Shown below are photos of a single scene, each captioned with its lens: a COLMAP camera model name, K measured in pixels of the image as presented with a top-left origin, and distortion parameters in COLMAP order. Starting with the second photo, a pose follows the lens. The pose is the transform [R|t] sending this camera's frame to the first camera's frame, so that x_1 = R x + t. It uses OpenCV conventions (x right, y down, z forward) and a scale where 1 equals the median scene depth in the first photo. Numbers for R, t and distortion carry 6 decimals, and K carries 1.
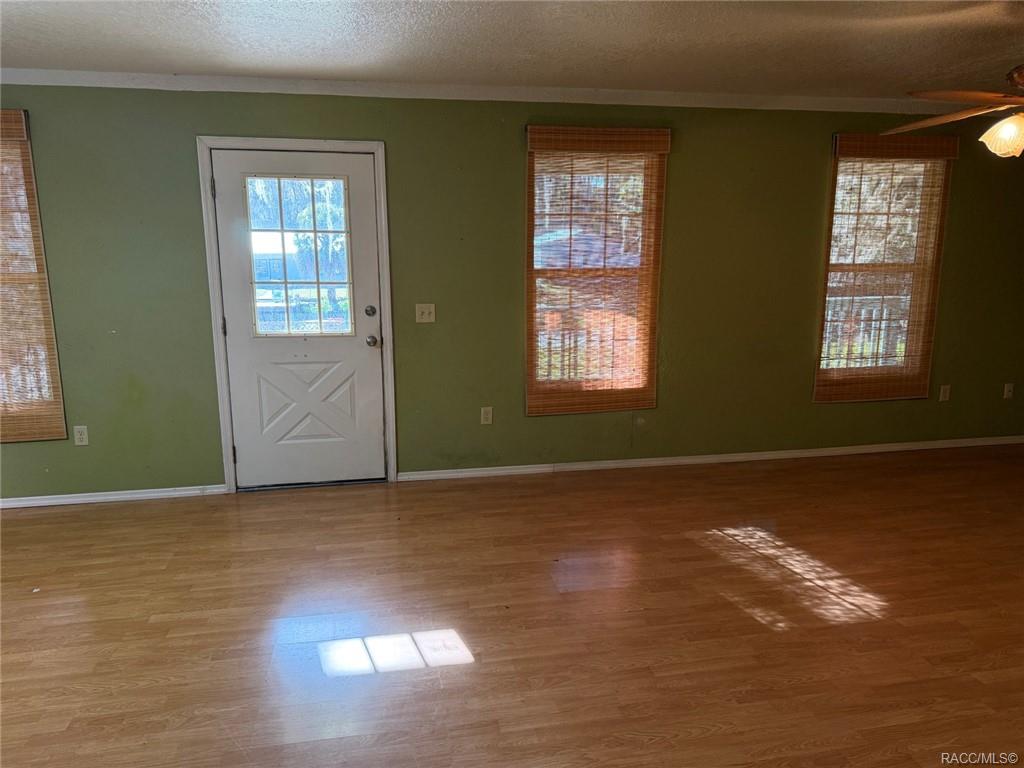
lens RADIAL K [[714.4, 0, 510.8], [0, 714.4, 390.7], [0, 0, 1]] dist [0.056666, -0.076942]
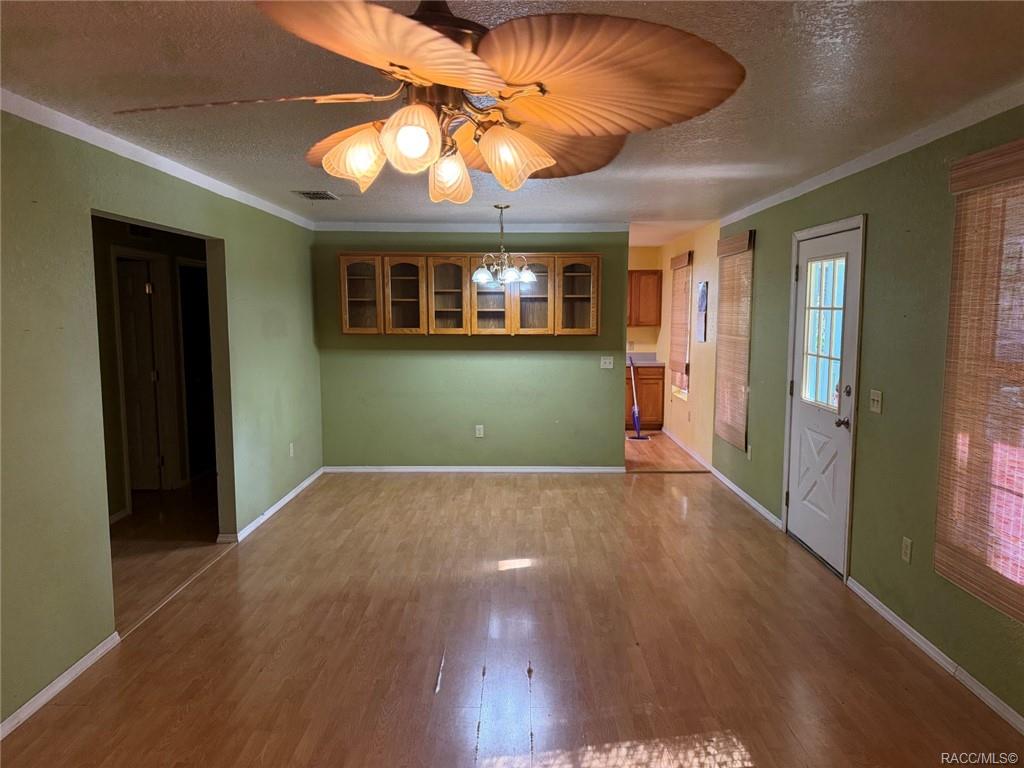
lens RADIAL K [[714.4, 0, 510.8], [0, 714.4, 390.7], [0, 0, 1]] dist [0.056666, -0.076942]
pose [[-0.202372, 0.109678, -0.973148, 0.926383], [-0.197915, 0.968624, 0.150326, -0.190356], [0.959101, 0.223022, -0.174316, 0.847128]]
